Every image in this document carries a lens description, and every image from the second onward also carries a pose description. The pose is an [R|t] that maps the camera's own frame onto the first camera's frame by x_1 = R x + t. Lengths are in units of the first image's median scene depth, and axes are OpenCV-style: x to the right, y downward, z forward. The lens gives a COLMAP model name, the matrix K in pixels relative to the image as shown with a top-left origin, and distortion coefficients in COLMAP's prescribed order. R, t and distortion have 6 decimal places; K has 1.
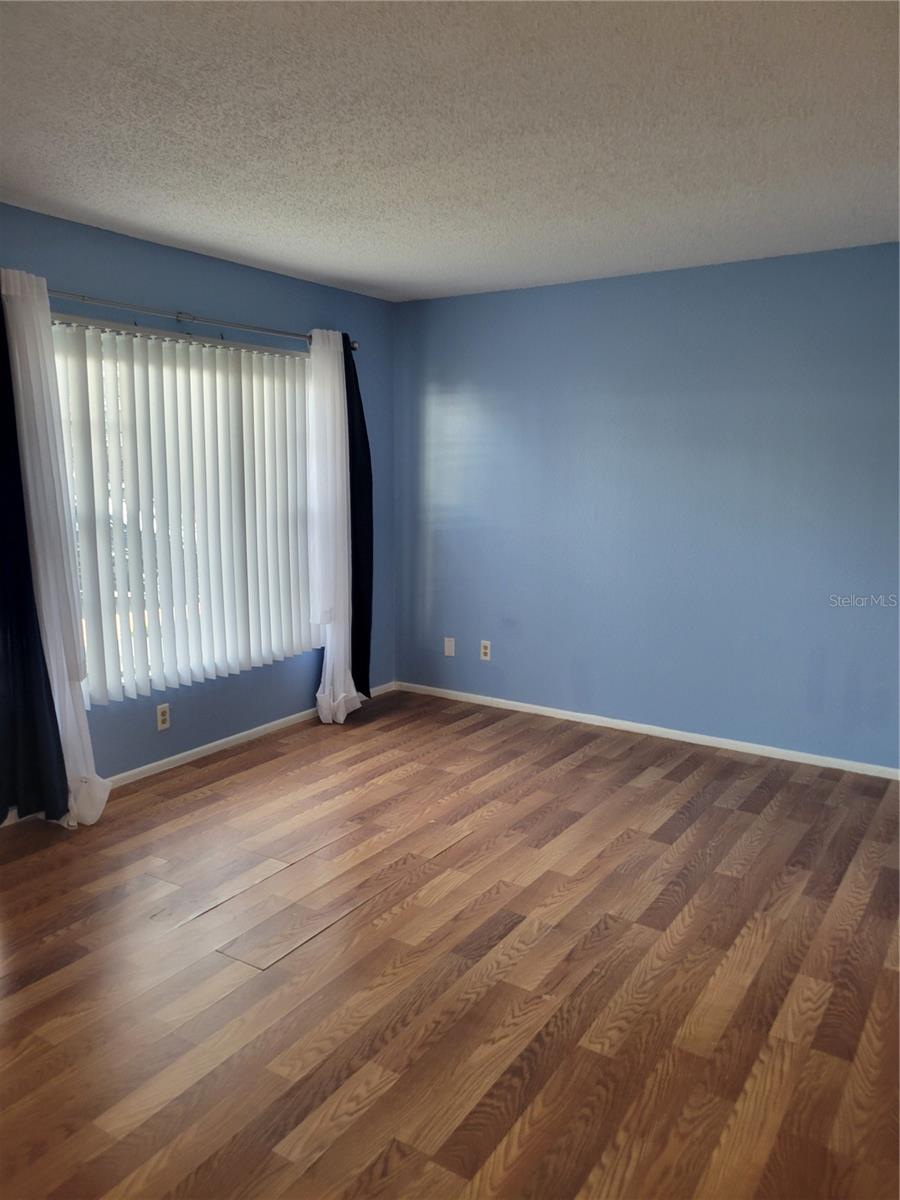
lens RADIAL K [[900.0, 0, 442.4], [0, 900.0, 601.2], [0, 0, 1]] dist [0.041836, -0.011274]
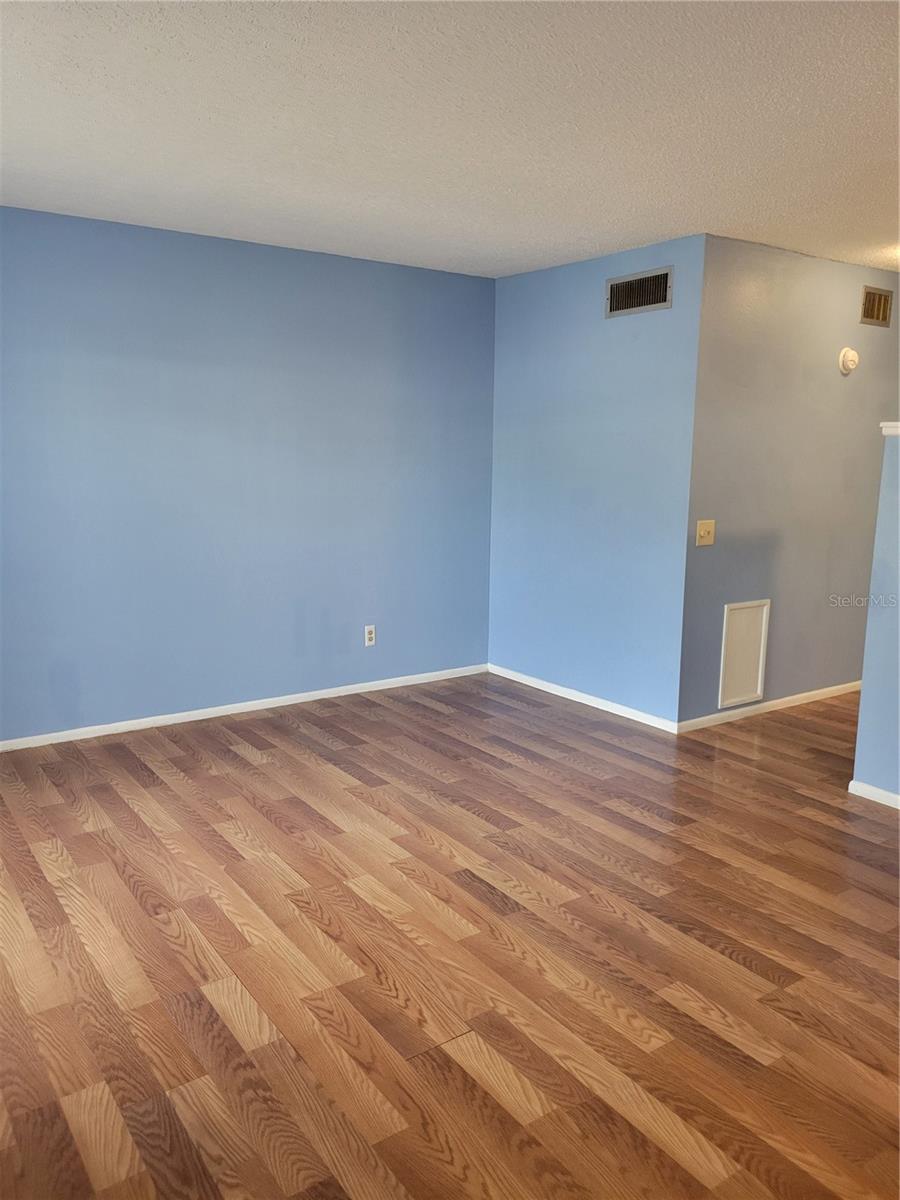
lens RADIAL K [[900.0, 0, 442.4], [0, 900.0, 601.2], [0, 0, 1]] dist [0.041836, -0.011274]
pose [[0.371376, -0.162000, 0.914240, -0.653428], [0.133703, 0.983729, 0.120001, -0.069164], [-0.918805, 0.077672, 0.386994, 0.468538]]
